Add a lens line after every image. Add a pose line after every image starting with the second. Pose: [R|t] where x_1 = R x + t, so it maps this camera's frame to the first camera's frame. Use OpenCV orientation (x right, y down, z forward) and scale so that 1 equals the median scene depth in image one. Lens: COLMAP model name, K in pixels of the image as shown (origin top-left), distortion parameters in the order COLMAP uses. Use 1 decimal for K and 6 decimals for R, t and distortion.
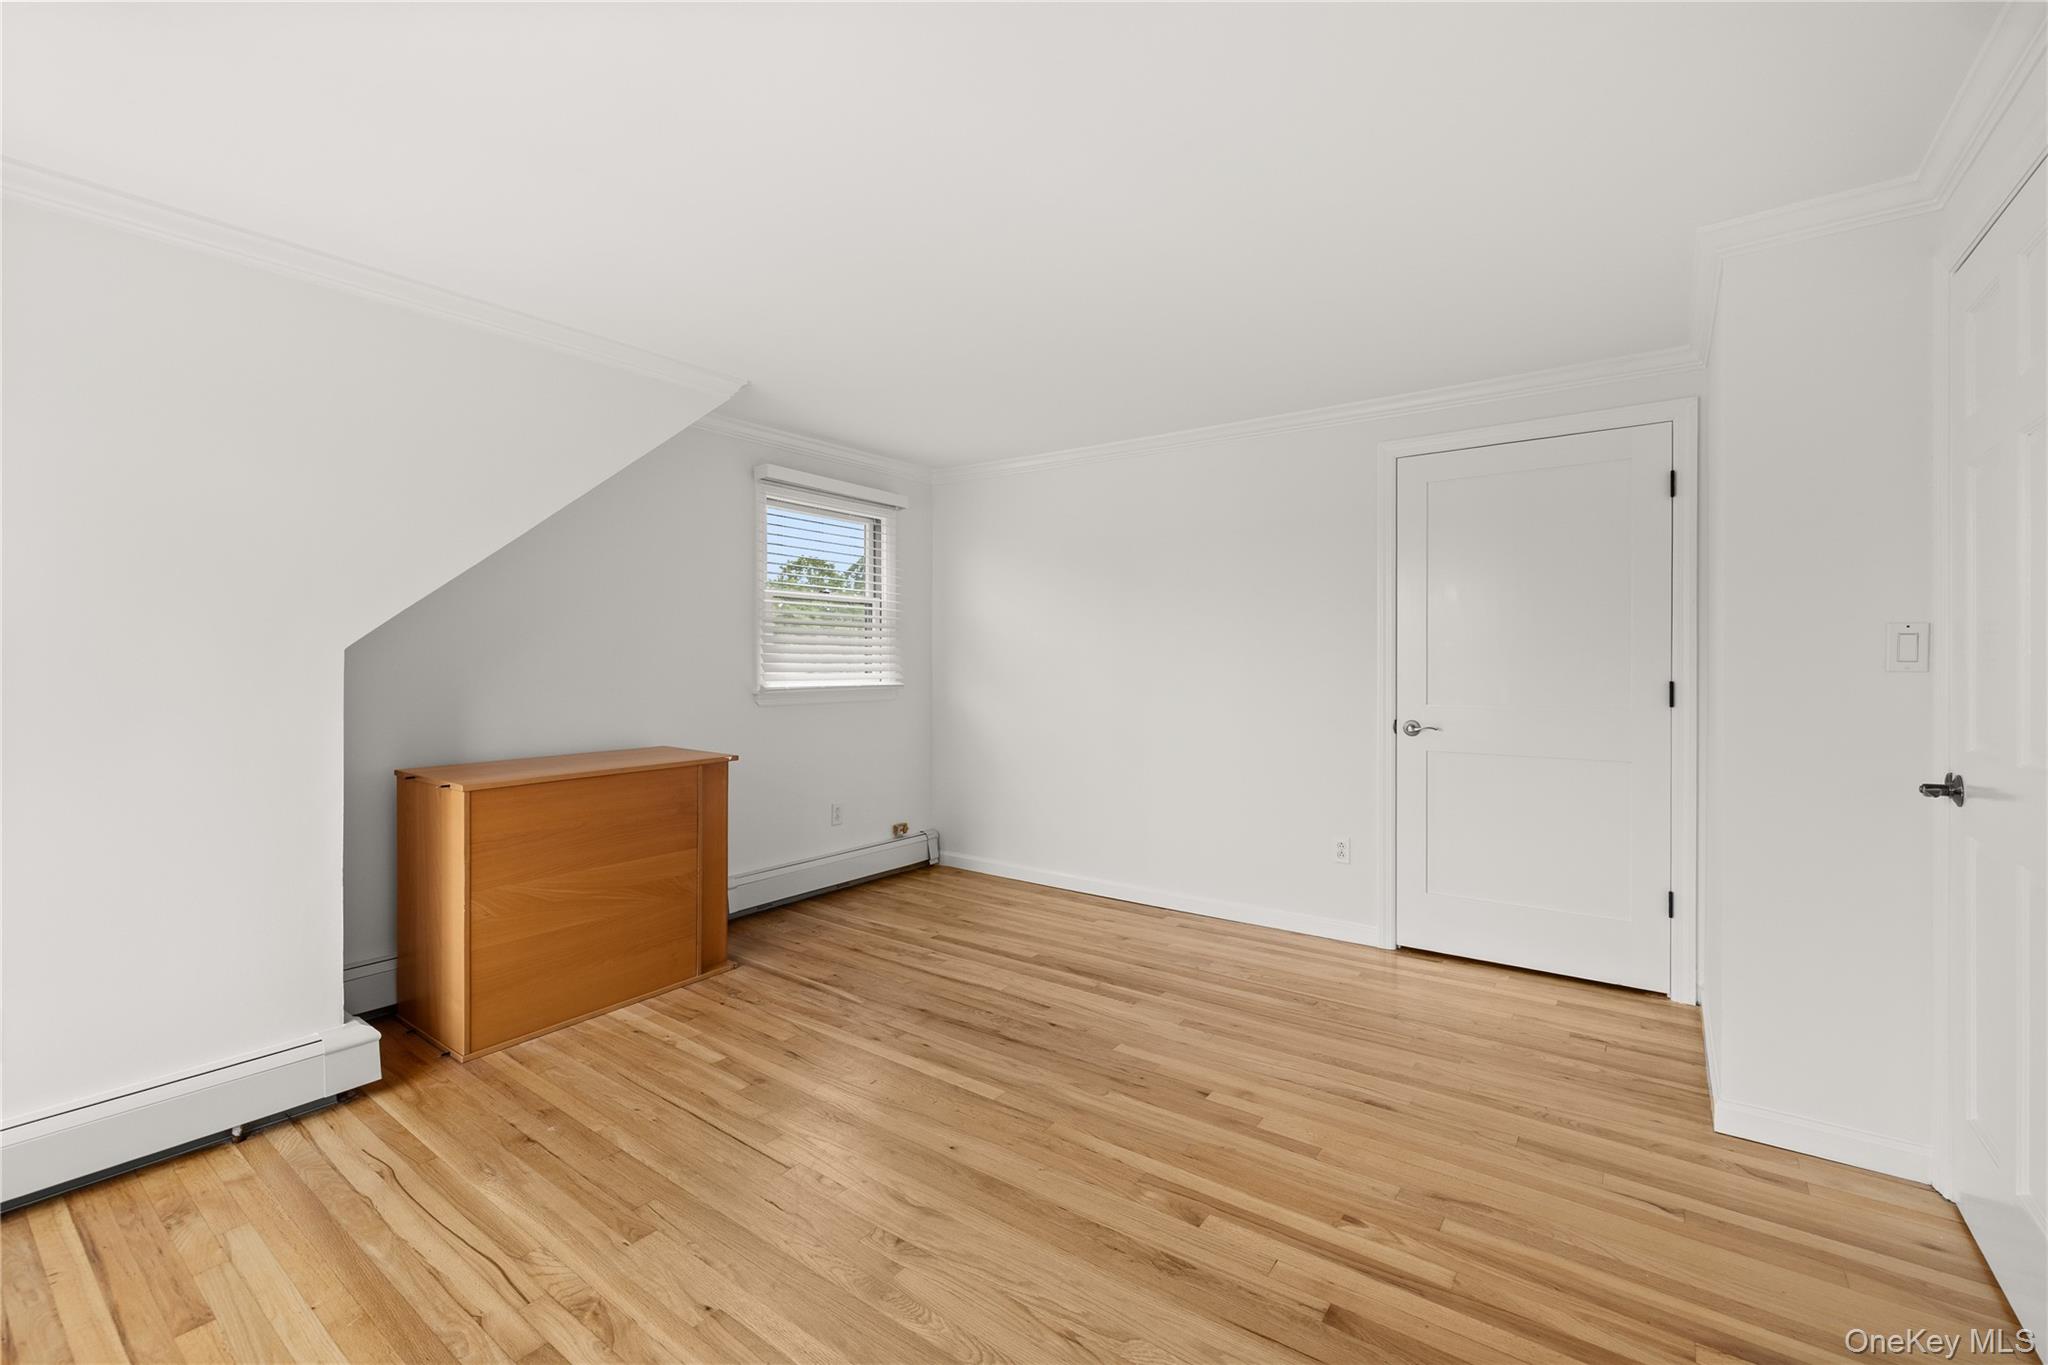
lens RADIAL K [[877.3, 0, 1024.0], [0, 877.3, 682.5], [0, 0, 1]] dist [-0.003782, -0.000725]
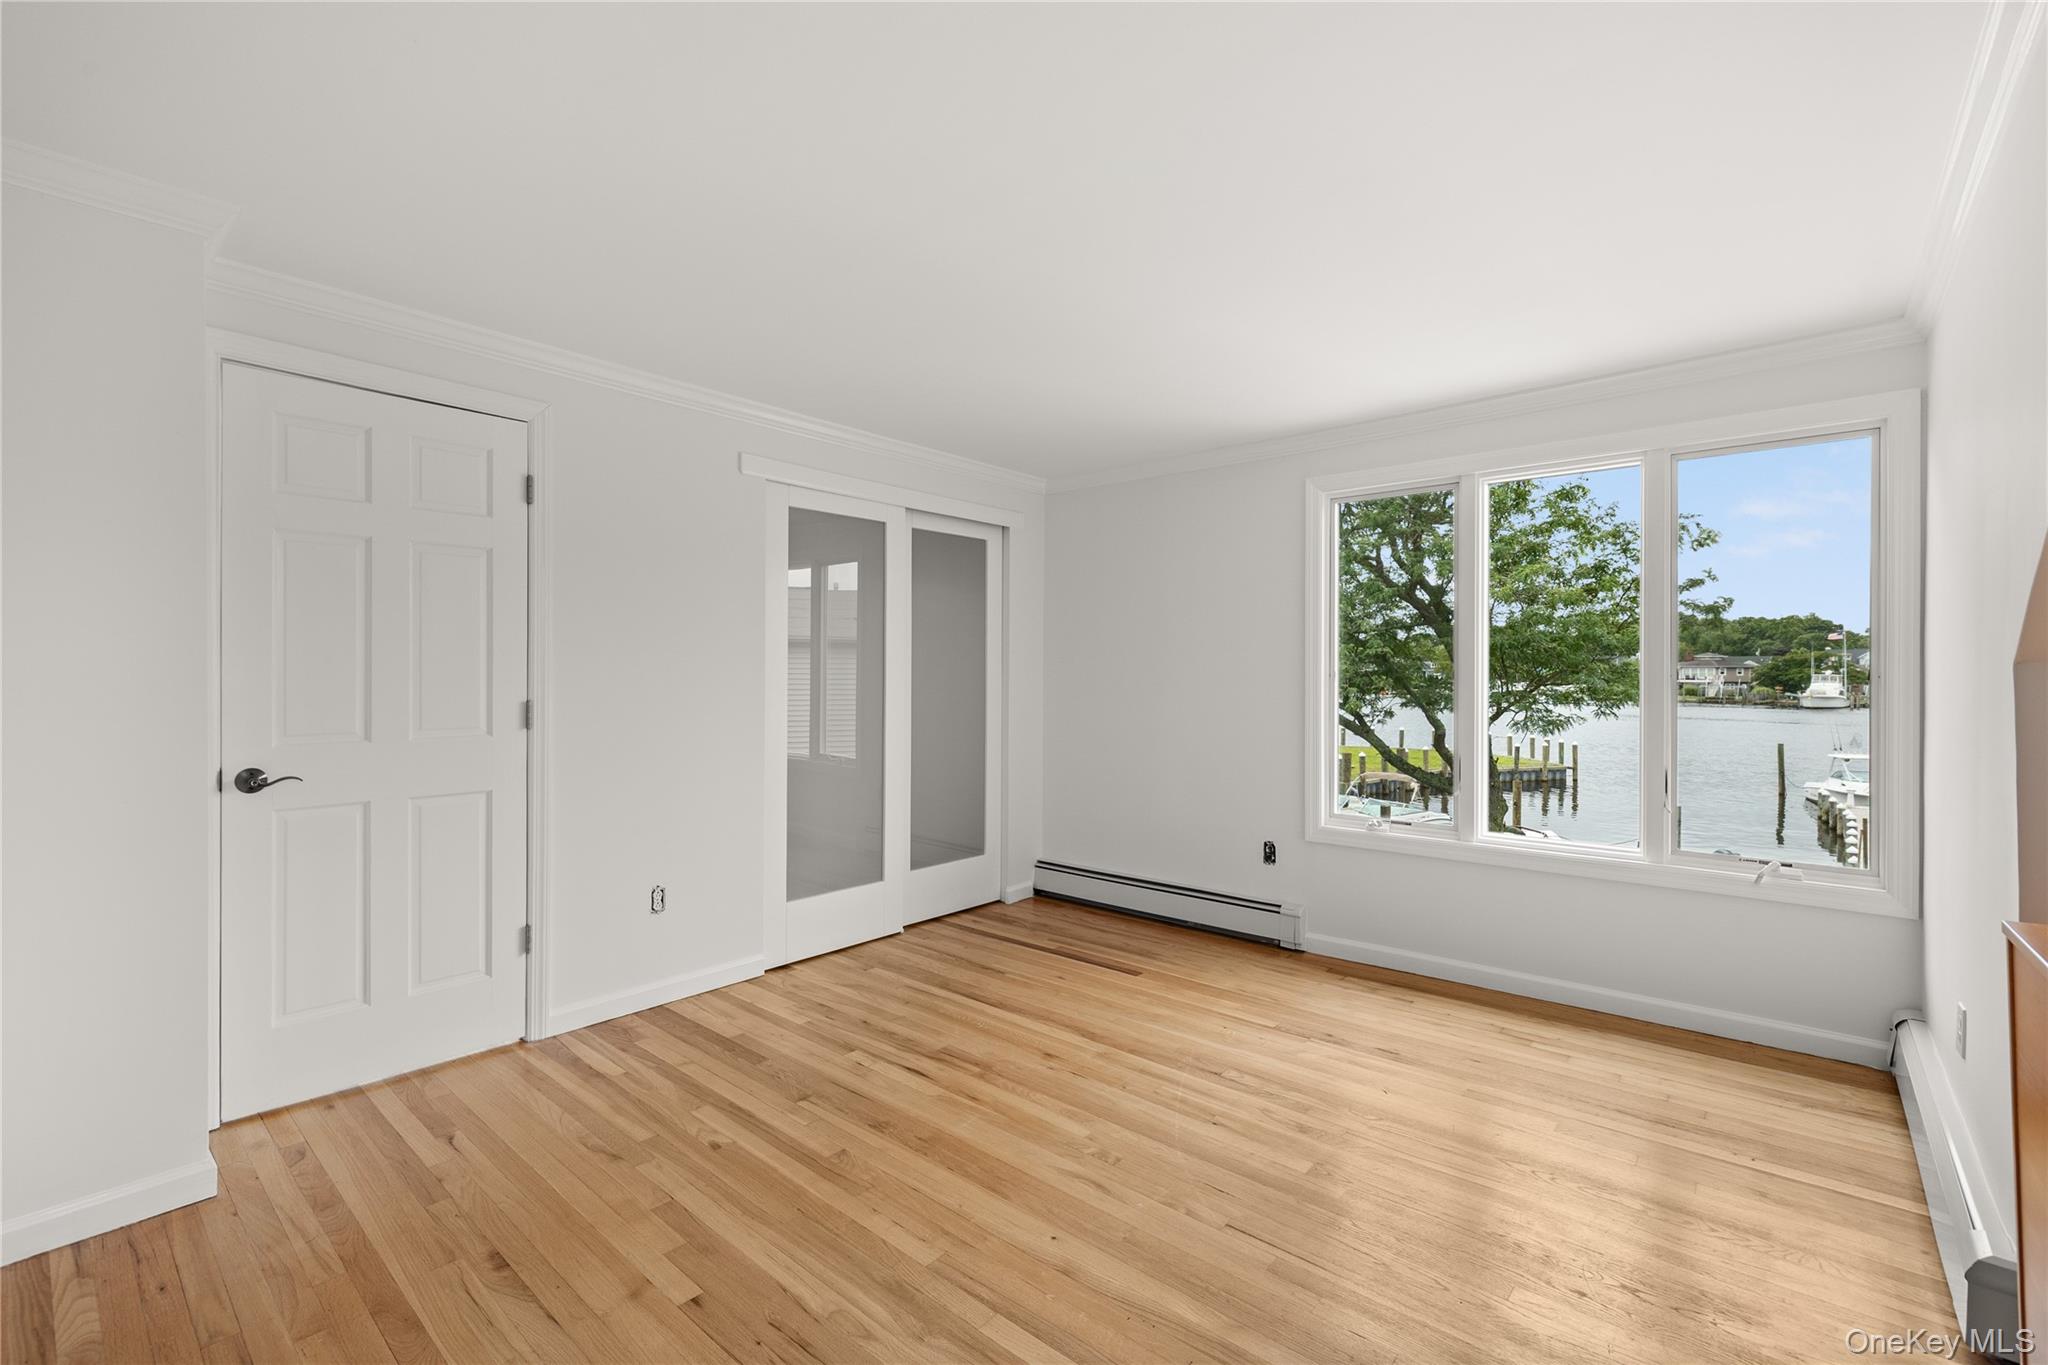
lens RADIAL K [[877.3, 0, 1024.0], [0, 877.3, 682.5], [0, 0, 1]] dist [-0.003782, -0.000725]
pose [[-0.996169, 0.000515, 0.087452, -0.138604], [0.003791, 0.999297, 0.037300, -0.055170], [-0.087371, 0.037489, -0.995470, 1.982487]]
